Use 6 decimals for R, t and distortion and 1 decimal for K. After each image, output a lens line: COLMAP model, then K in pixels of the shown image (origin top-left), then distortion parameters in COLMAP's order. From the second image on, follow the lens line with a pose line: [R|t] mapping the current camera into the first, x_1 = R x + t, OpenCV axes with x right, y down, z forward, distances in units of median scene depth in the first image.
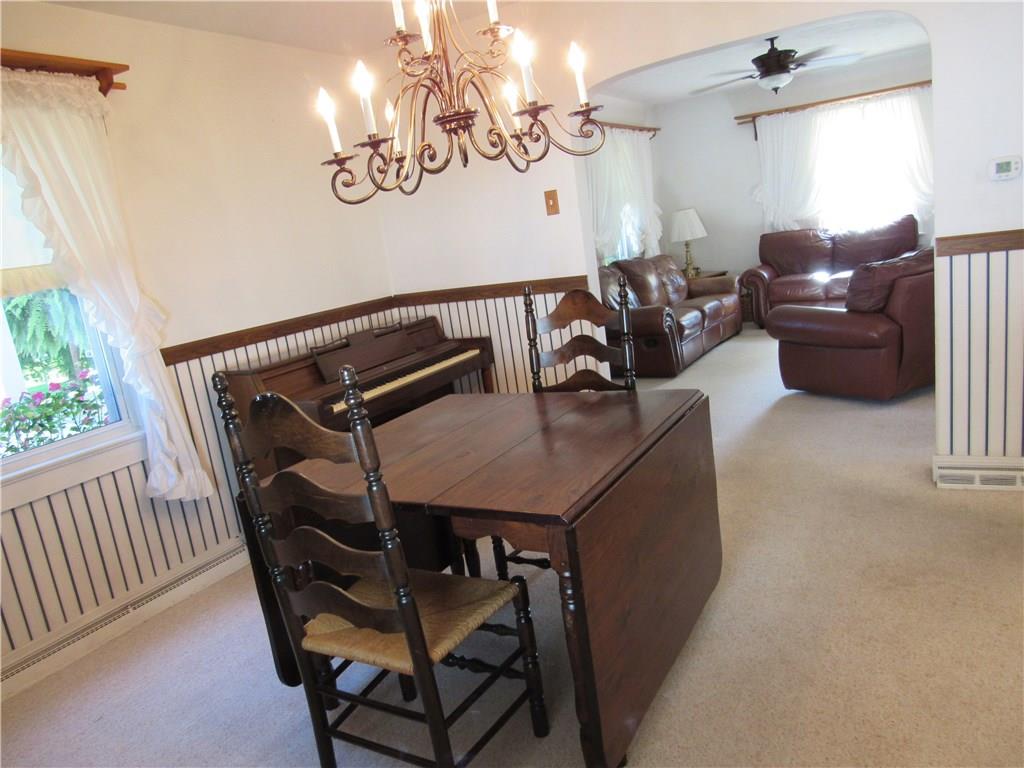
lens RADIAL K [[731.3, 0, 512.0], [0, 731.3, 384.0], [0, 0, 1]] dist [-0.048908, 0.033401]
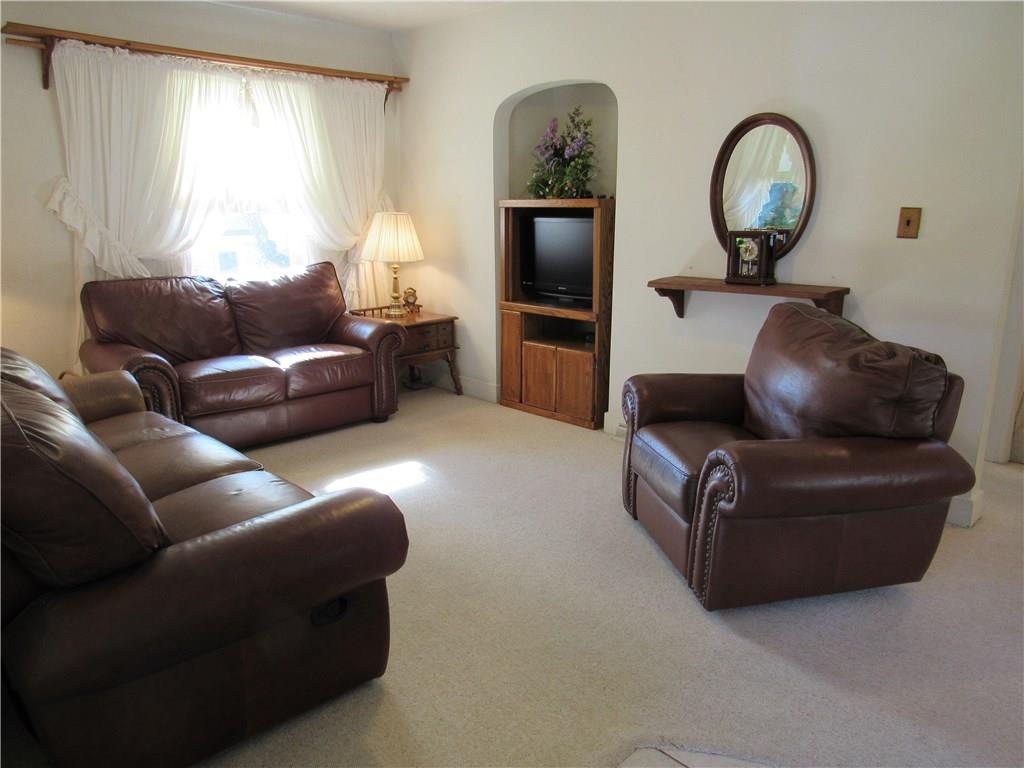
lens RADIAL K [[731.3, 0, 512.0], [0, 731.3, 384.0], [0, 0, 1]] dist [-0.048908, 0.033401]
pose [[0.269904, -0.114740, 0.956027, -0.059112], [0.171558, 0.982719, 0.069510, -0.128762], [-0.947481, 0.145253, 0.284924, 0.617990]]
